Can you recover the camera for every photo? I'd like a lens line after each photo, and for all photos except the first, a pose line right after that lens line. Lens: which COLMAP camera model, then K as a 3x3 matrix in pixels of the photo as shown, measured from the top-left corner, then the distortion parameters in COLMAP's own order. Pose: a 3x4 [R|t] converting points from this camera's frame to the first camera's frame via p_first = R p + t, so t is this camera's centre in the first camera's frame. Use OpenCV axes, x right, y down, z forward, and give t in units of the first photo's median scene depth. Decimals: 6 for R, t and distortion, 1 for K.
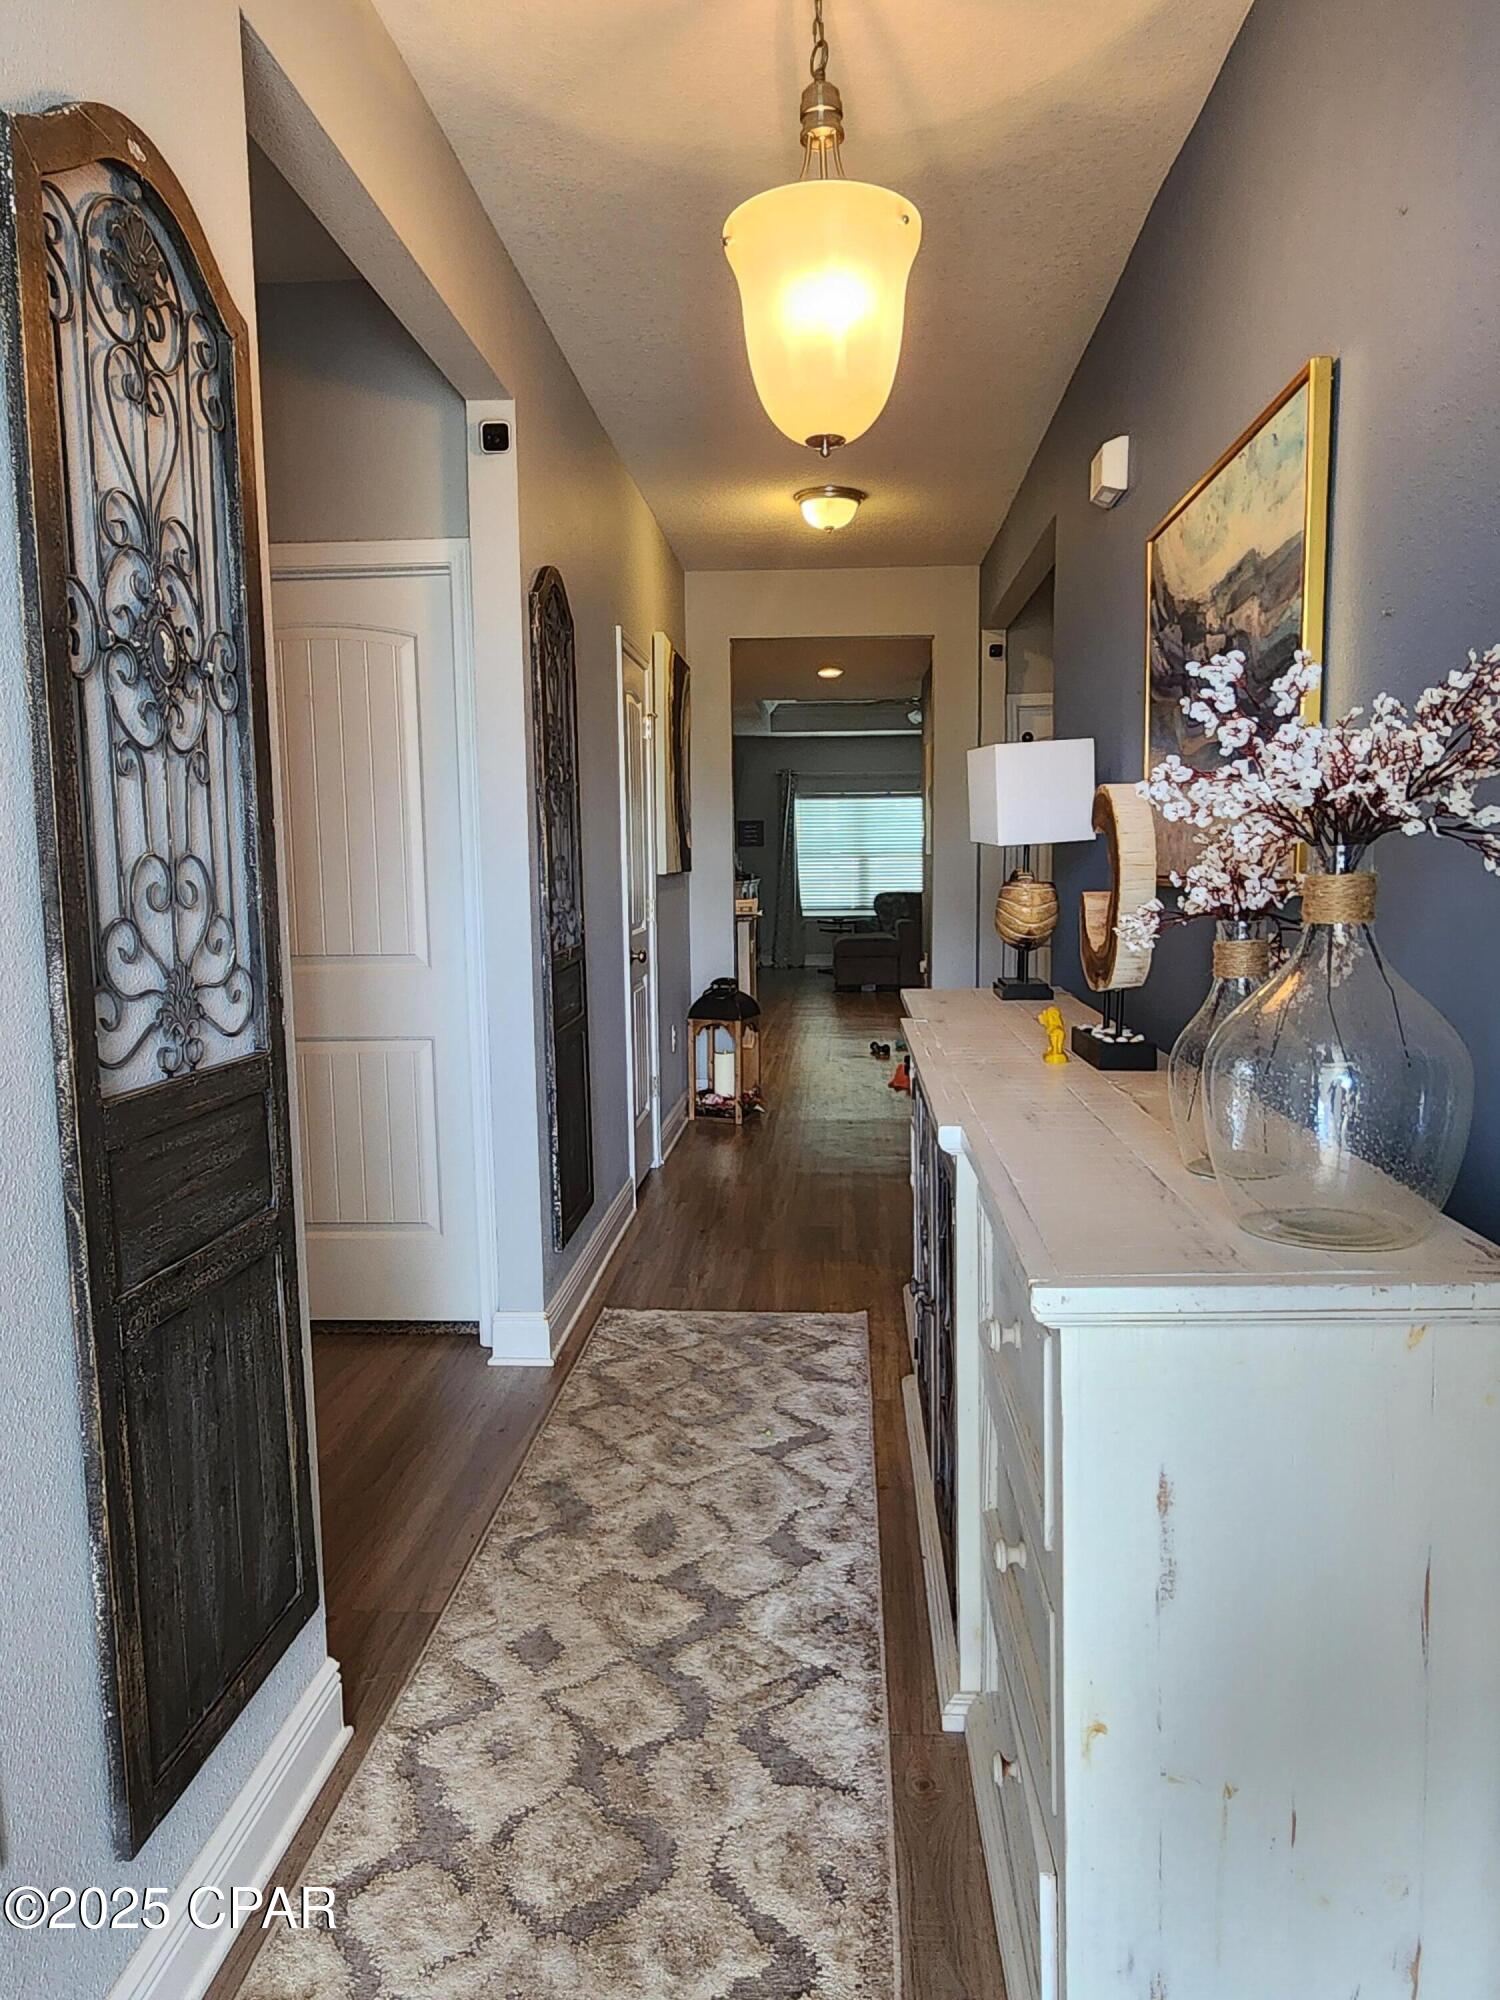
lens RADIAL K [[1293.7, 0, 748.6], [0, 1293.7, 996.0], [0, 0, 1]] dist [0.010952, 0.001372]
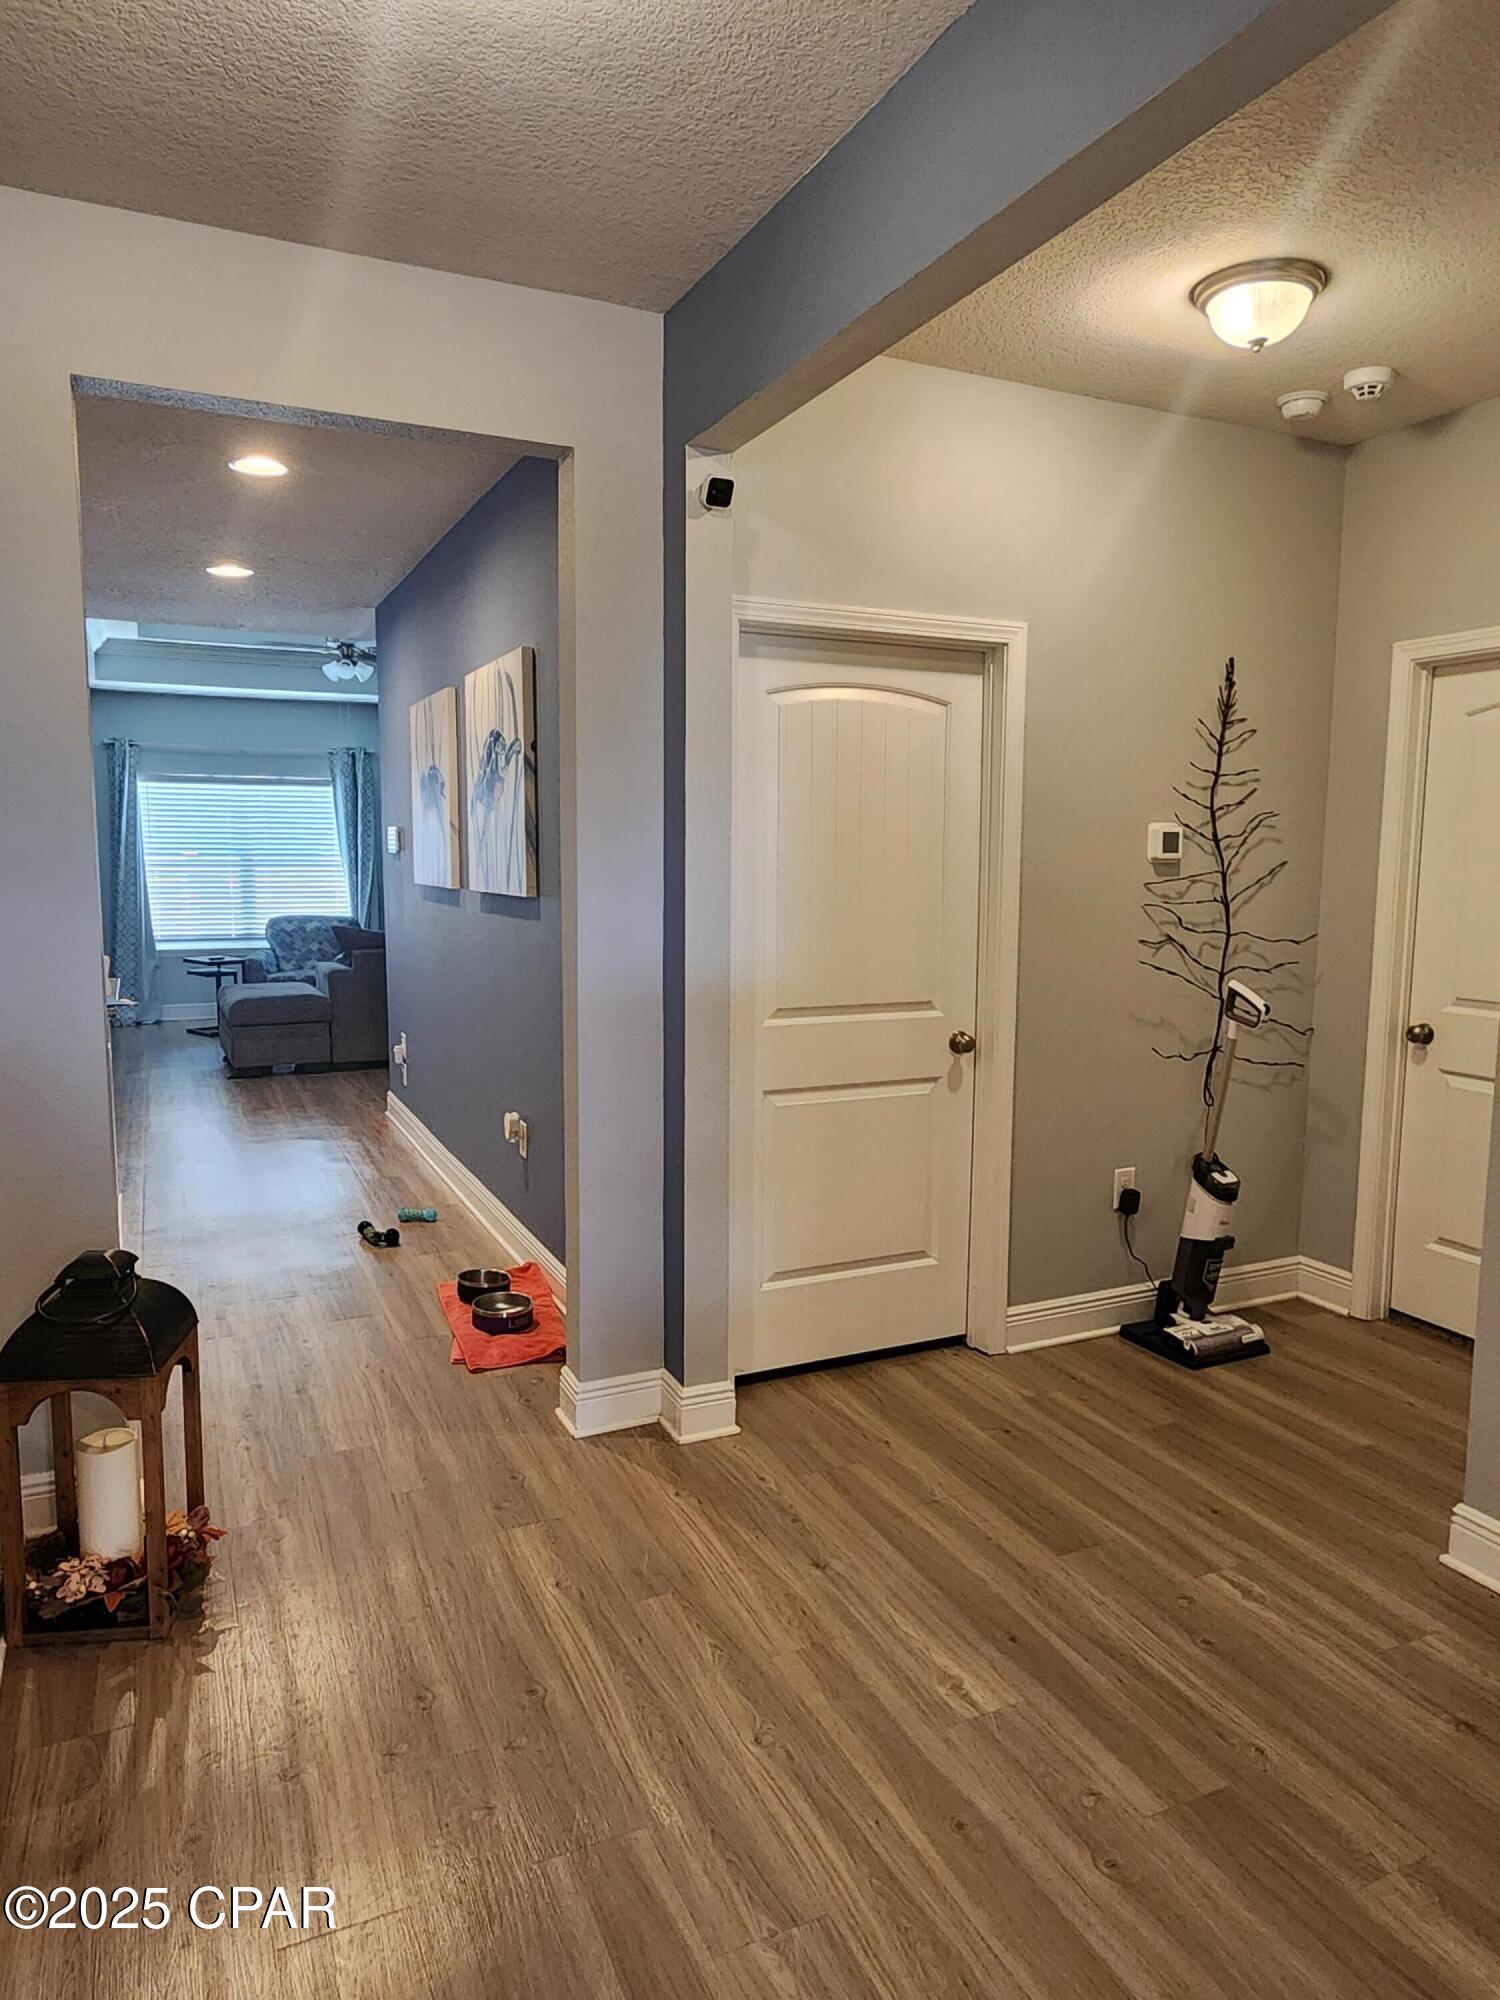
lens RADIAL K [[1293.7, 0, 758.1], [0, 1293.7, 1005.1], [0, 0, 1]] dist [0.010952, 0.001372]
pose [[0.875641, -0.046878, 0.480683, -0.011558], [0.038649, 0.998888, 0.027010, -0.039475], [-0.481414, -0.005073, 0.876479, 0.237592]]
